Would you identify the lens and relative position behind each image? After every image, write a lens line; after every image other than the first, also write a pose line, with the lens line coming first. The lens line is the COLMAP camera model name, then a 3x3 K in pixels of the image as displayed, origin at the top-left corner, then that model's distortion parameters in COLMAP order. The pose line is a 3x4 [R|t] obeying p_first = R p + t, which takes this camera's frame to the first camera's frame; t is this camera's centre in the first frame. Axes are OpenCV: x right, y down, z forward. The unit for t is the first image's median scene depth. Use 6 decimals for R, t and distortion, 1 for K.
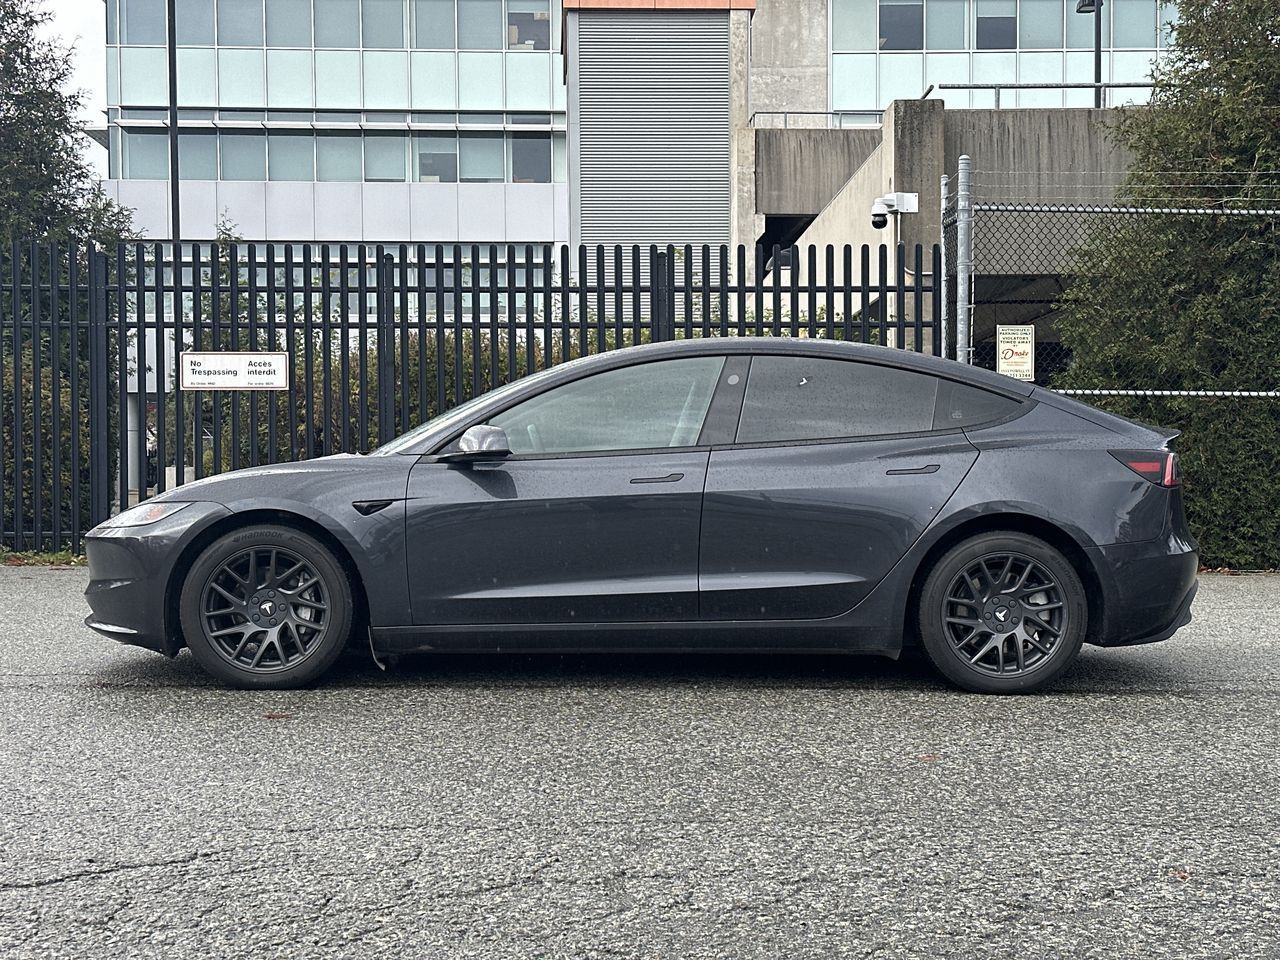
lens RADIAL K [[1771.1, 0, 614.0], [0, 1771.1, 447.5], [0, 0, 1]] dist [0.133874, 0.023650]
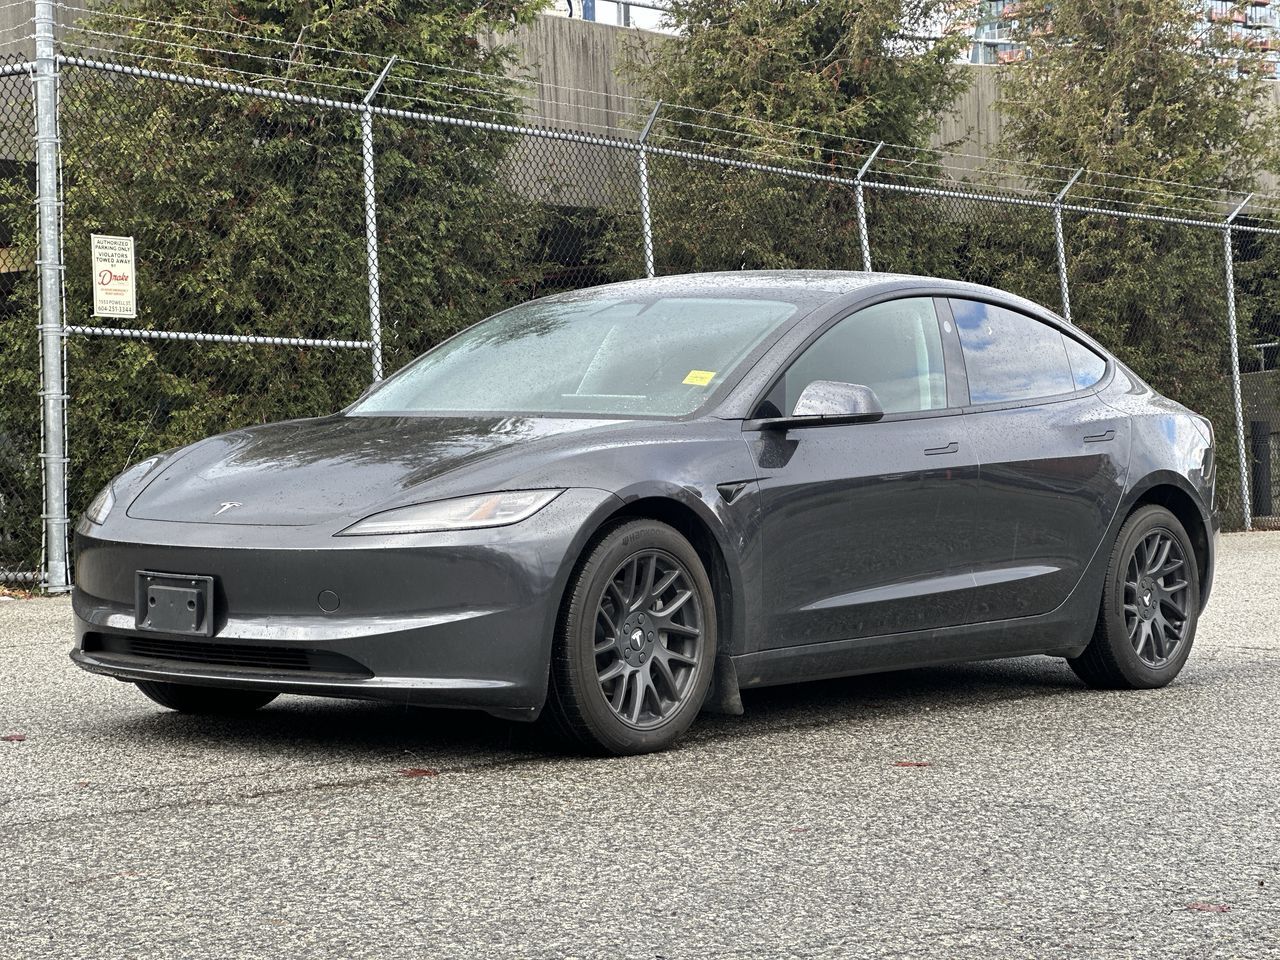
lens RADIAL K [[2832.1, 0, 640.0], [0, 2832.1, 480.0], [0, 0, 1]] dist [-0.064816, 3.138927]
pose [[0.646651, -0.015498, 0.762628, -1.022569], [-0.001691, 0.999762, 0.021751, 0.003737], [-0.762784, -0.015355, 0.646471, 0.274066]]
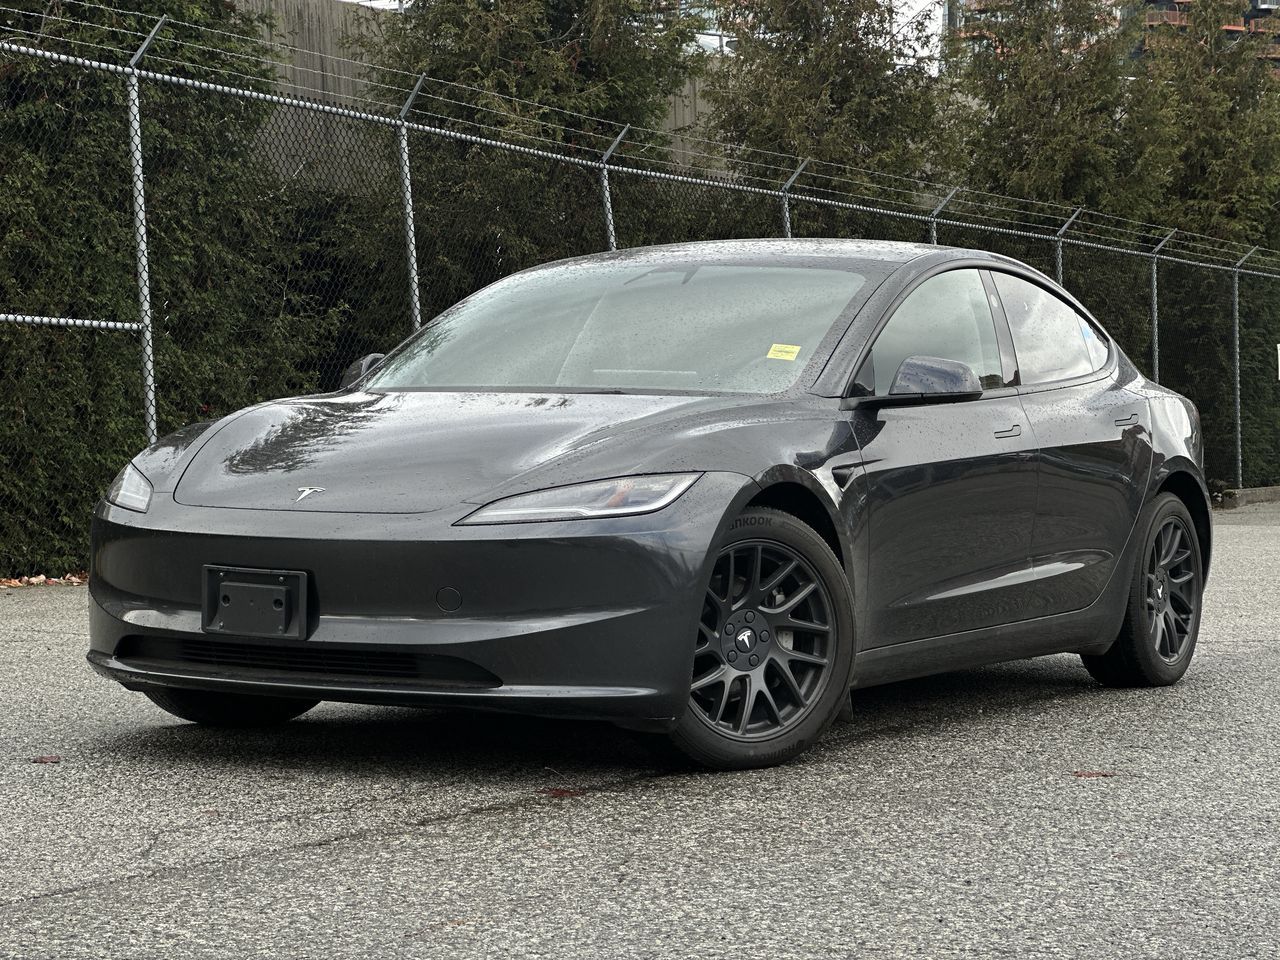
lens RADIAL K [[2838.5, 0, 640.0], [0, 2838.5, 480.0], [0, 0, 1]] dist [0.019569, 2.415389]
pose [[0.522778, -0.016491, 0.852309, -1.054474], [-0.004733, 0.999741, 0.022246, 0.011823], [-0.852456, -0.015664, 0.522565, 0.501636]]
